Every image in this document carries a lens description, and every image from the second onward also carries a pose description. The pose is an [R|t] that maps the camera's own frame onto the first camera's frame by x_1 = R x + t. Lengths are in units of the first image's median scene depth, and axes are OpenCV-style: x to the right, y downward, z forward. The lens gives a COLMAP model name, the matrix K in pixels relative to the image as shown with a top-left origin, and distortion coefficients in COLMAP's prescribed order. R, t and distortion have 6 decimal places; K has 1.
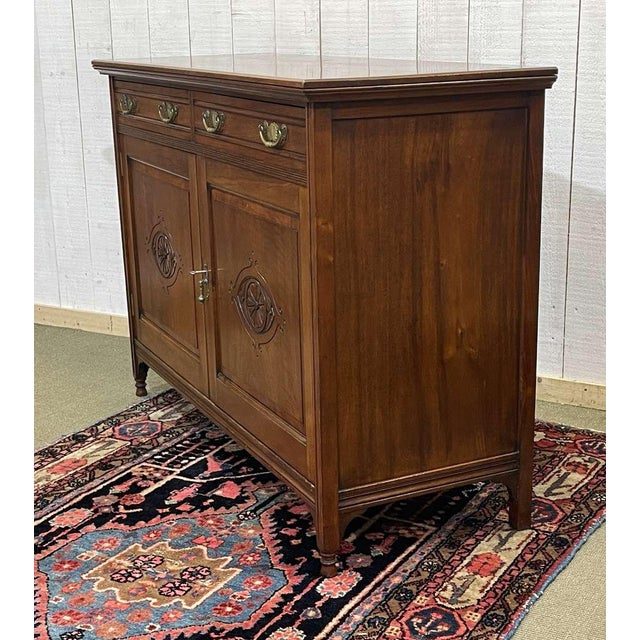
lens RADIAL K [[1158.0, 0, 327.4], [0, 1158.0, 288.5], [0, 0, 1]] dist [0.069810, 0.000000]
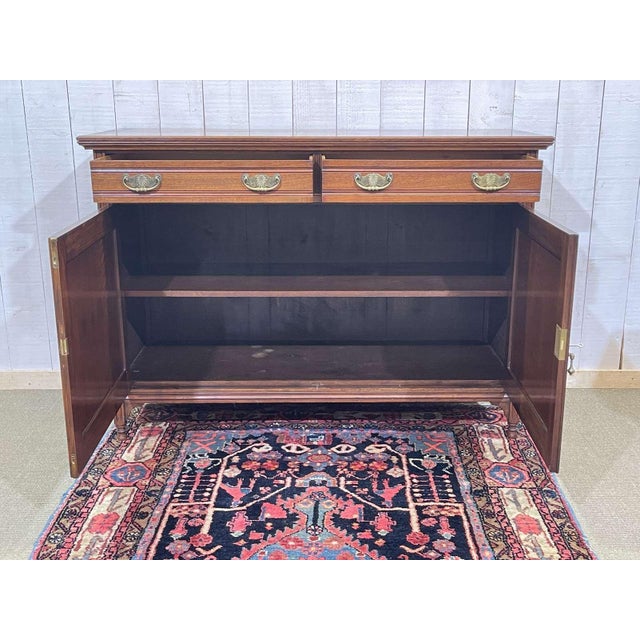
lens RADIAL K [[825.3, 0, 328.2], [0, 825.3, 297.5], [0, 0, 1]] dist [0.037225, 0.000000]
pose [[0.873682, -0.108229, 0.474306, -0.368867], [0.104773, 0.993922, 0.033803, -0.053504], [-0.475082, 0.020161, 0.879711, 0.227631]]
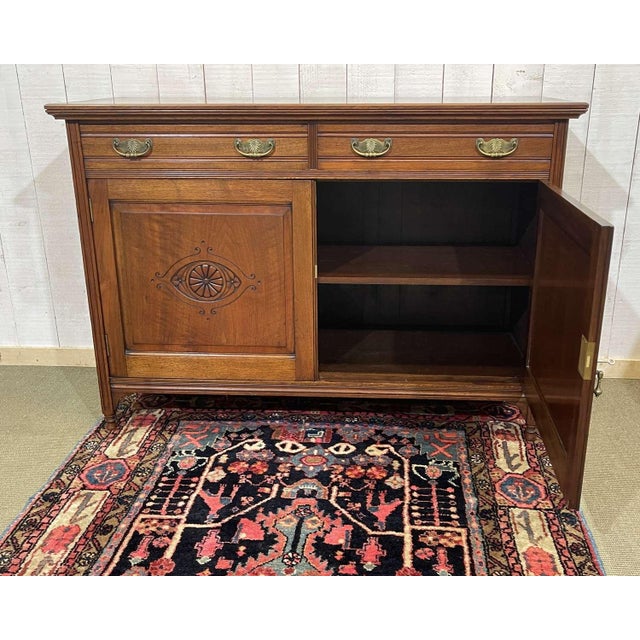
lens RADIAL K [[714.6, 0, 330.6], [0, 714.6, 295.0], [0, 0, 1]] dist [0.026317, 0.000000]
pose [[0.908888, -0.122362, 0.398685, -0.226062], [0.095550, 0.991657, 0.086528, -0.072909], [-0.405946, -0.040550, 0.912997, 0.368059]]
